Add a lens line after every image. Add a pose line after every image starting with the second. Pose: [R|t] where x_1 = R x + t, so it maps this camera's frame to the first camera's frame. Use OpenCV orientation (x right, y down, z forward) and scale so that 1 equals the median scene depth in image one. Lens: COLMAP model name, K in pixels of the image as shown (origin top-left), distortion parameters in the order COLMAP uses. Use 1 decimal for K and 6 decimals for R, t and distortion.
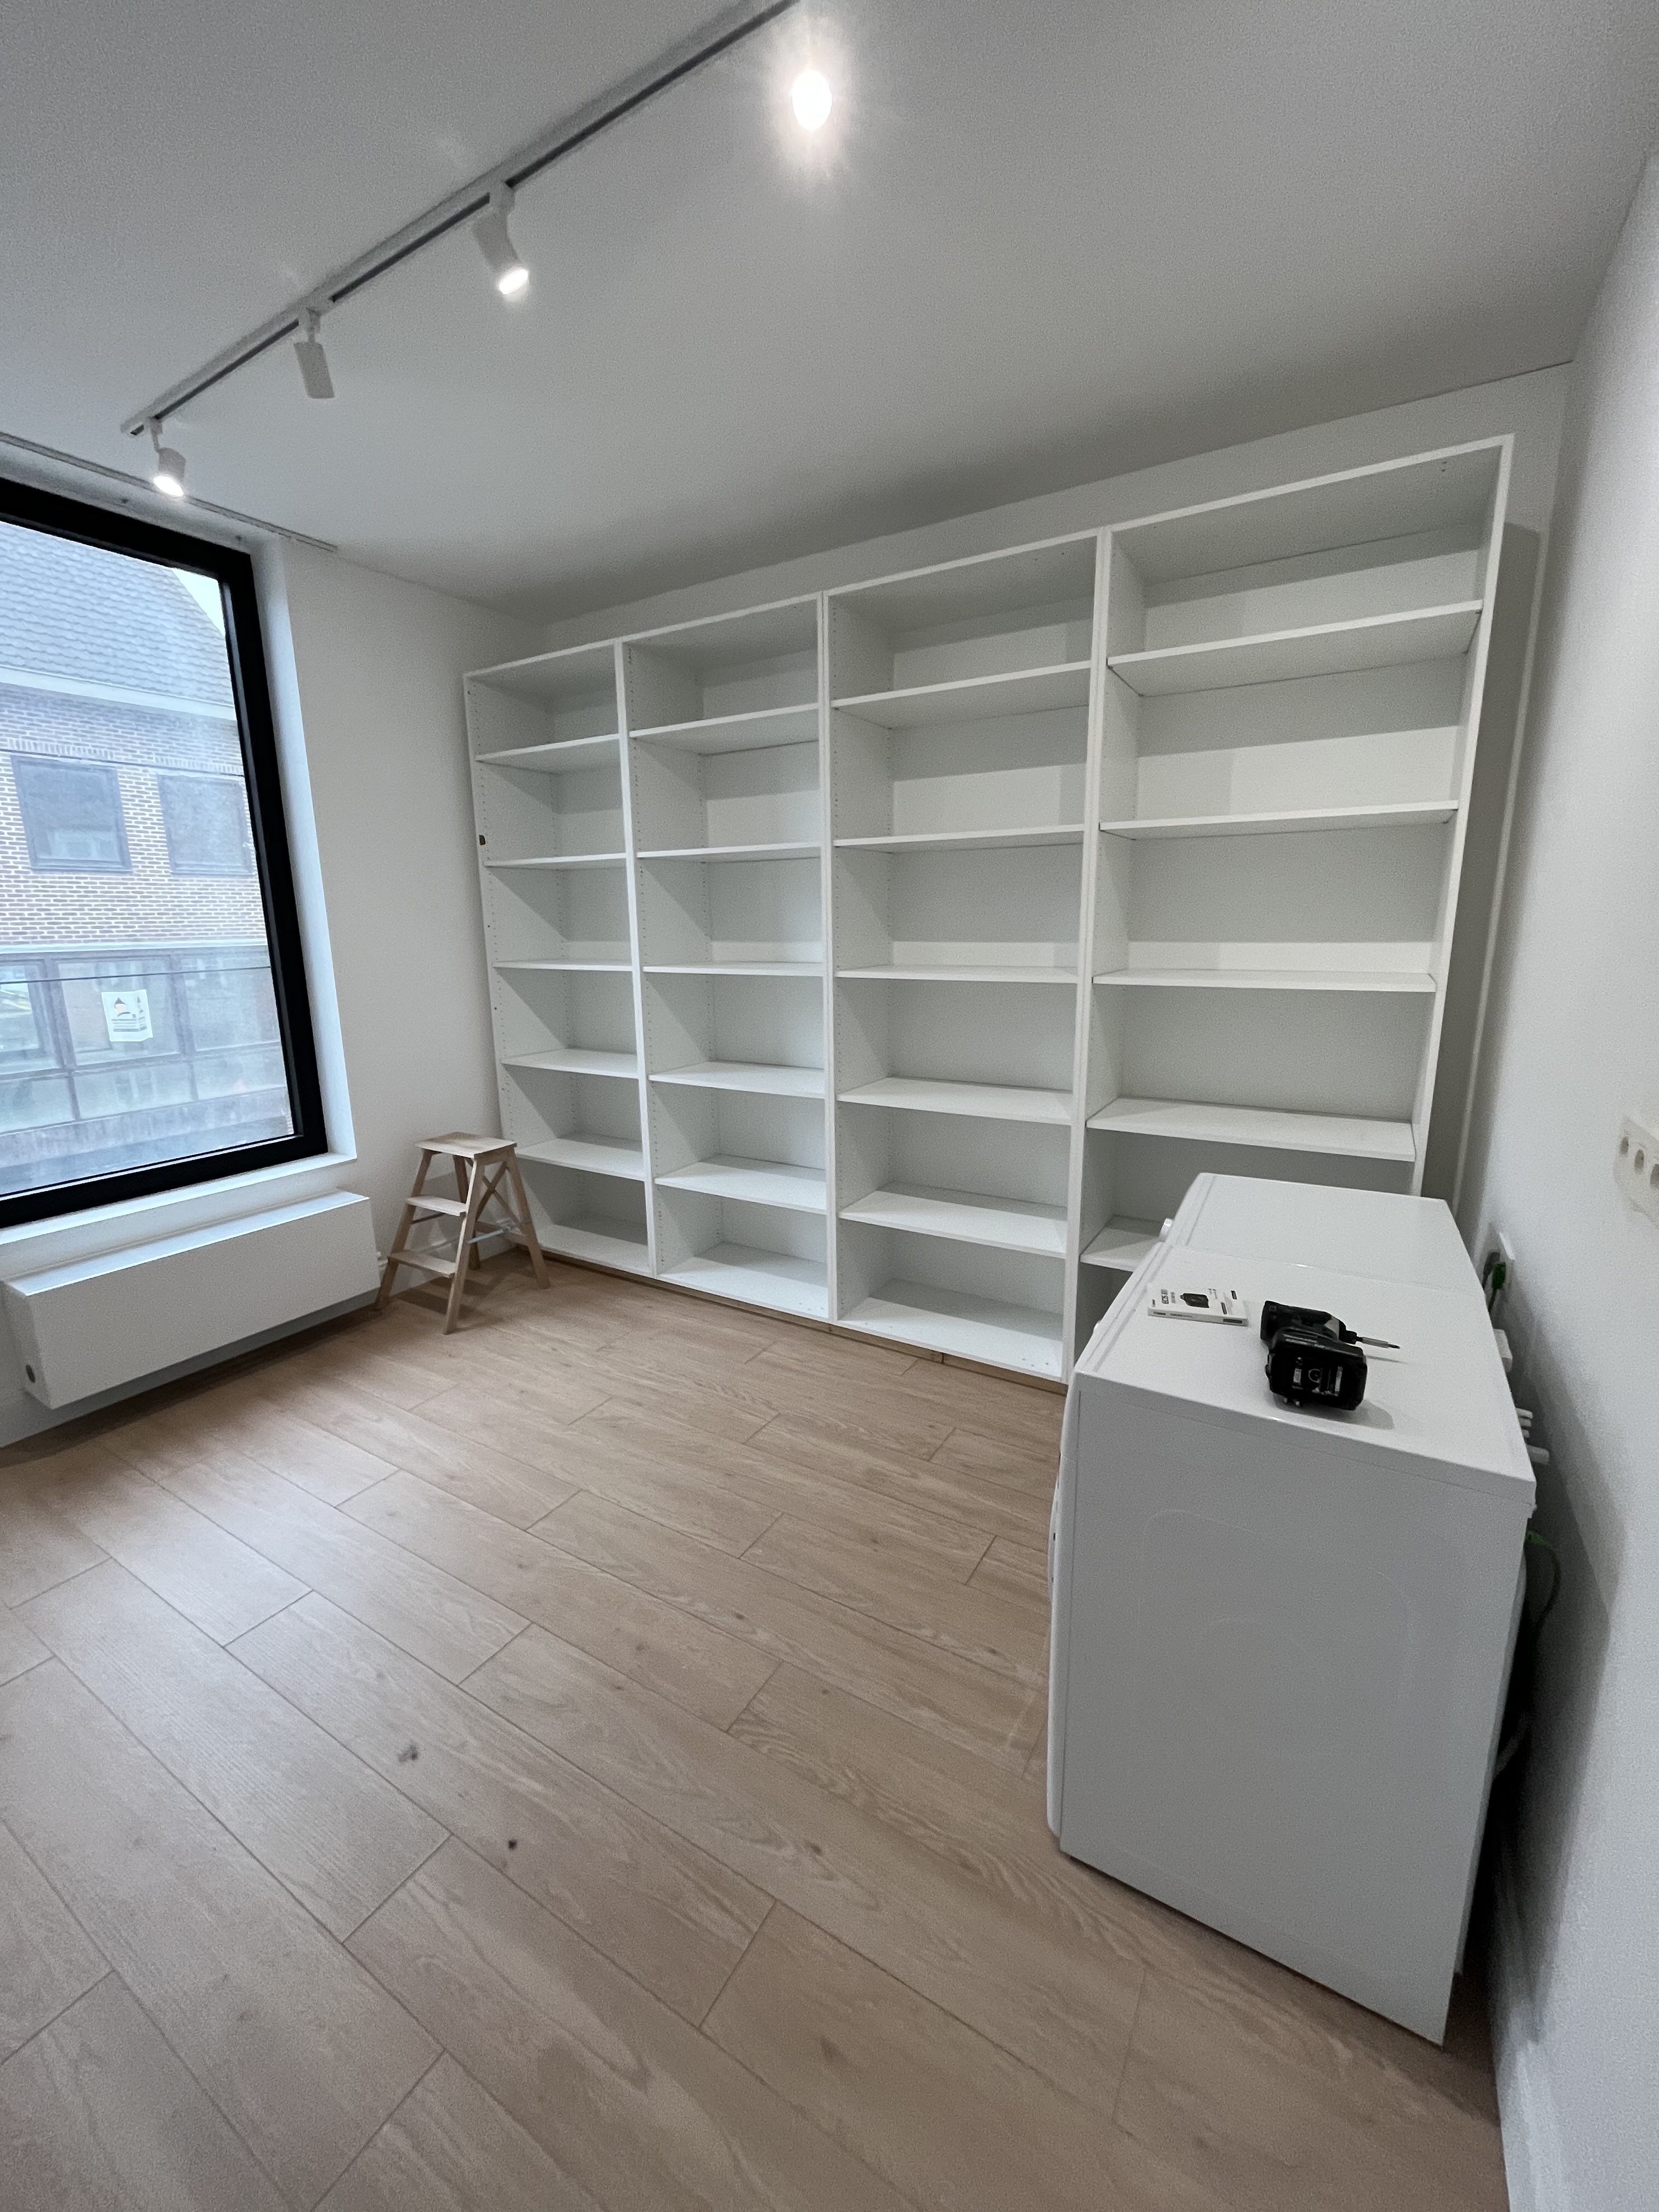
lens RADIAL K [[896.0, 0, 825.0], [0, 896.0, 1106.7], [0, 0, 1]] dist [-0.001067, -0.000247]
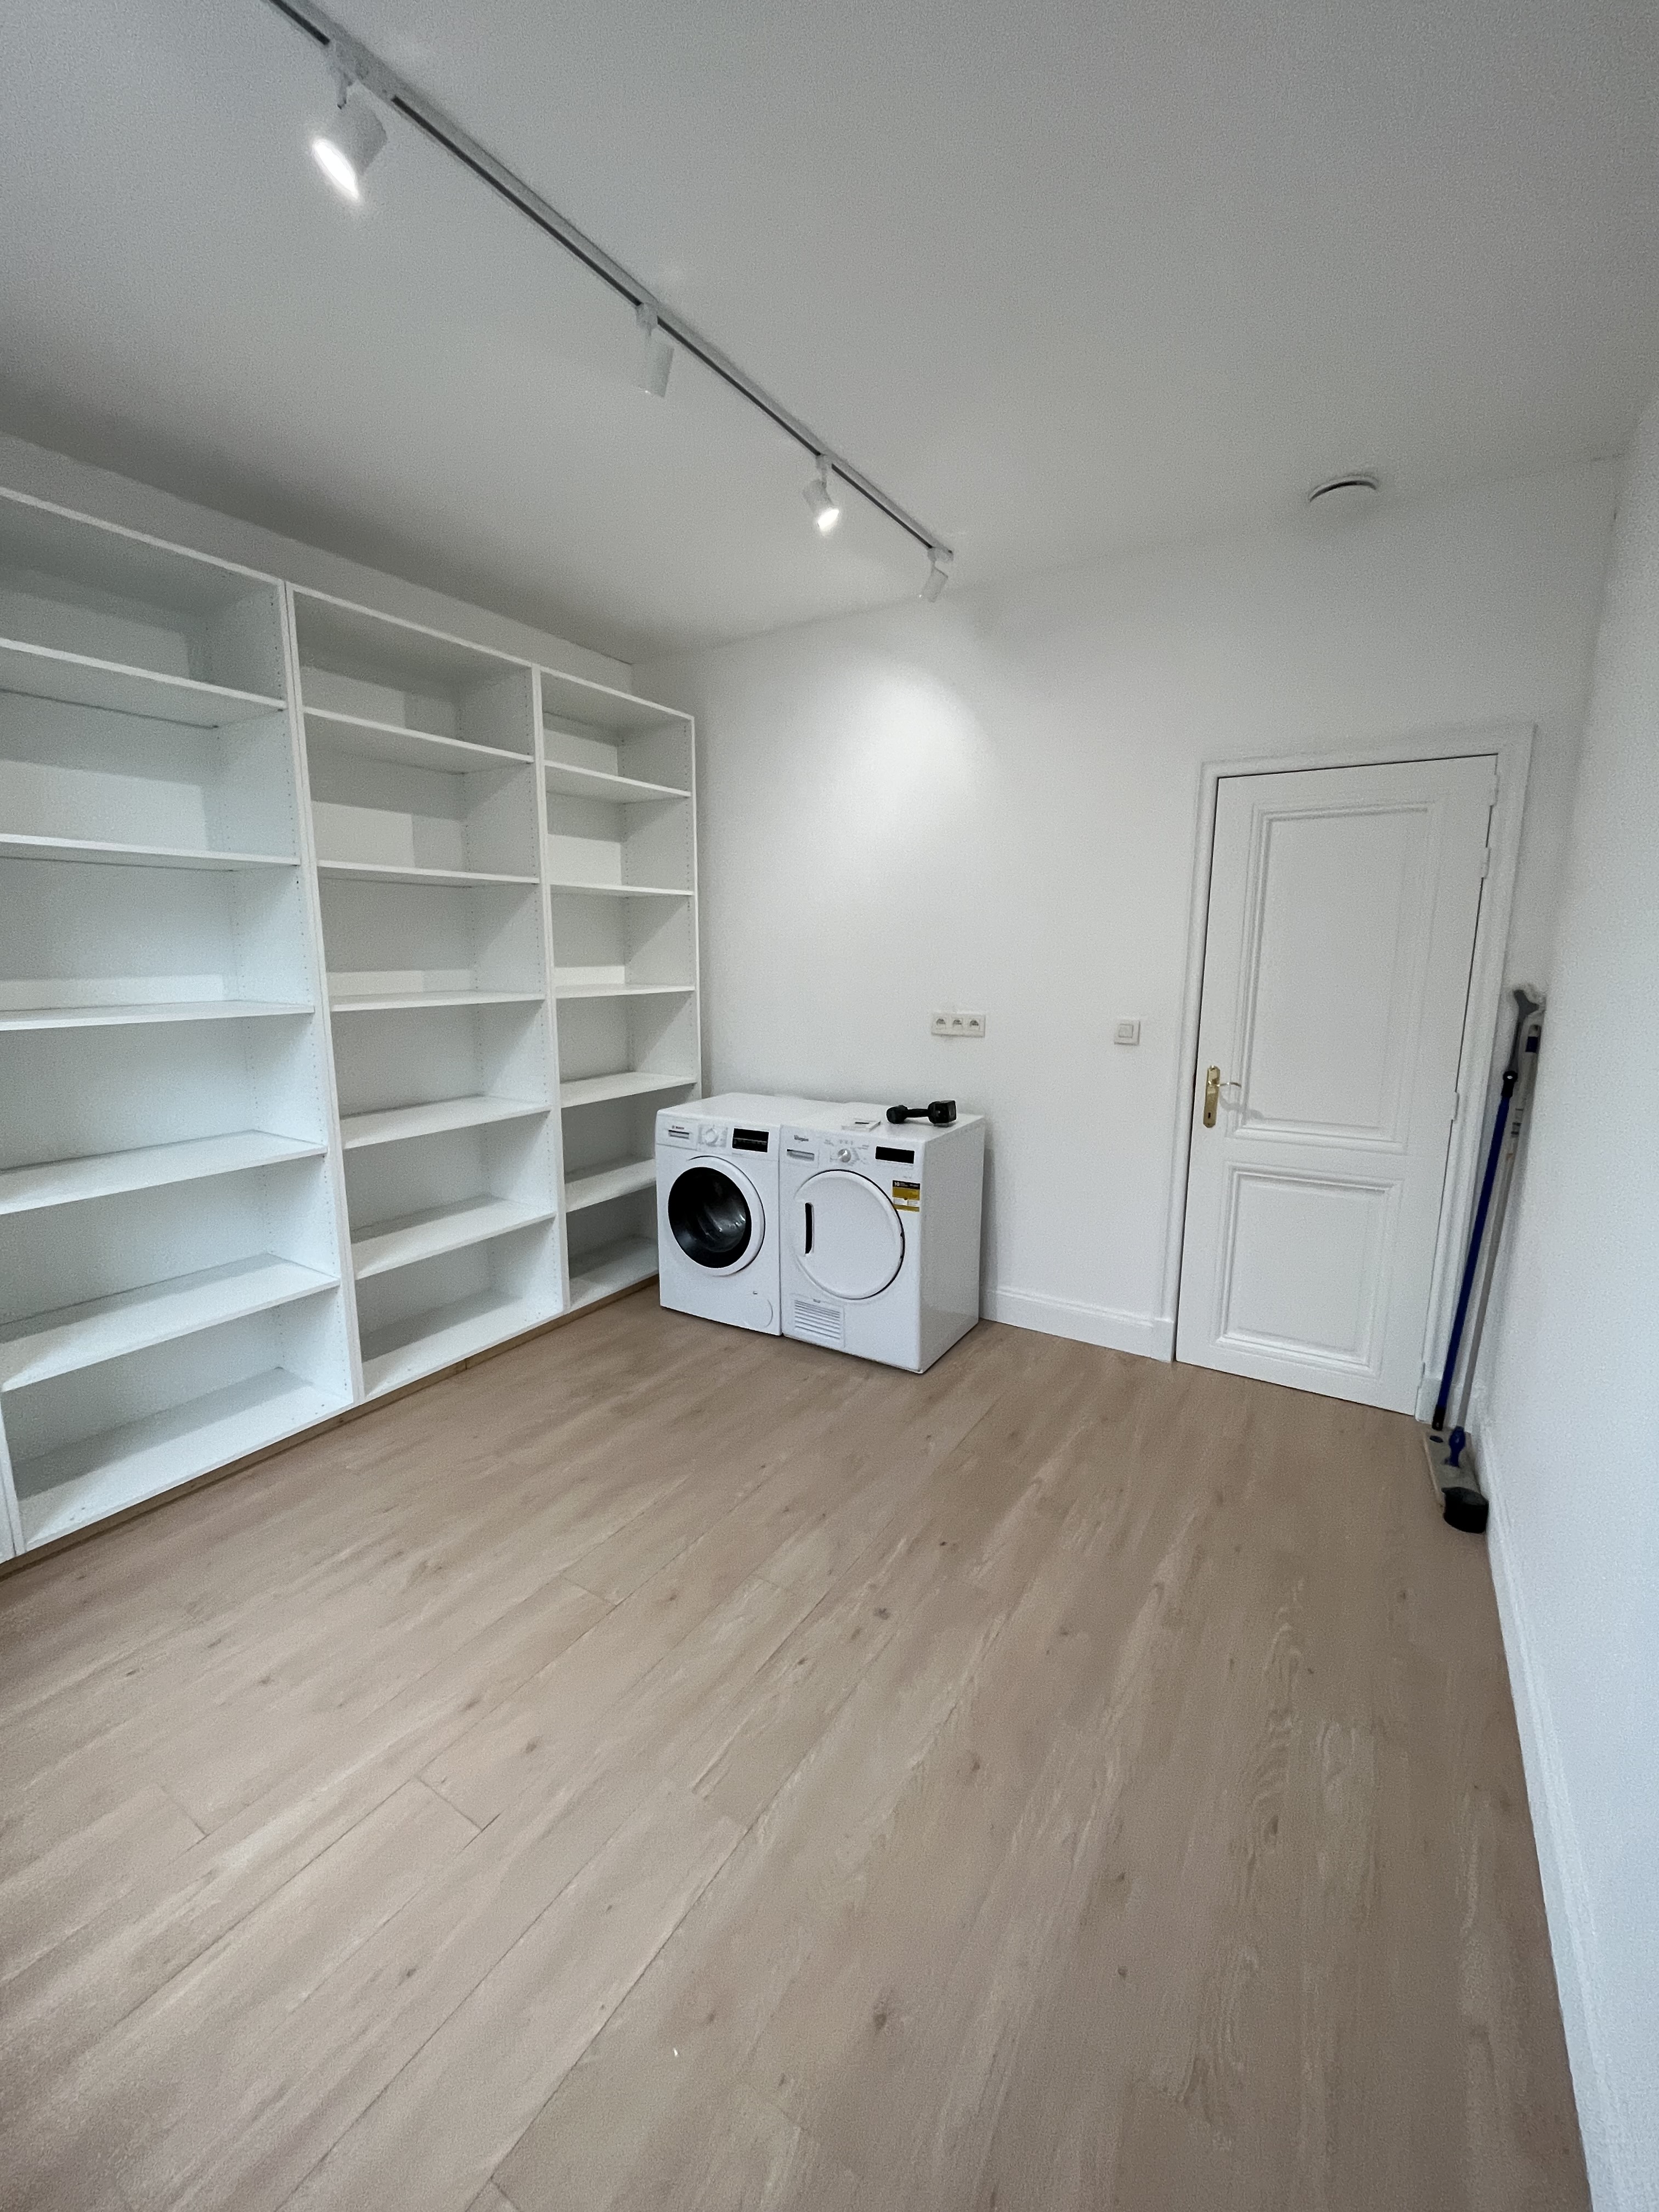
lens RADIAL K [[896.0, 0, 836.4], [0, 896.0, 1106.6], [0, 0, 1]] dist [-0.001067, -0.000247]
pose [[0.003301, -0.162578, 0.986690, -0.994453], [0.201833, 0.966497, 0.158576, -0.104617], [-0.979414, 0.198623, 0.036004, 0.554046]]
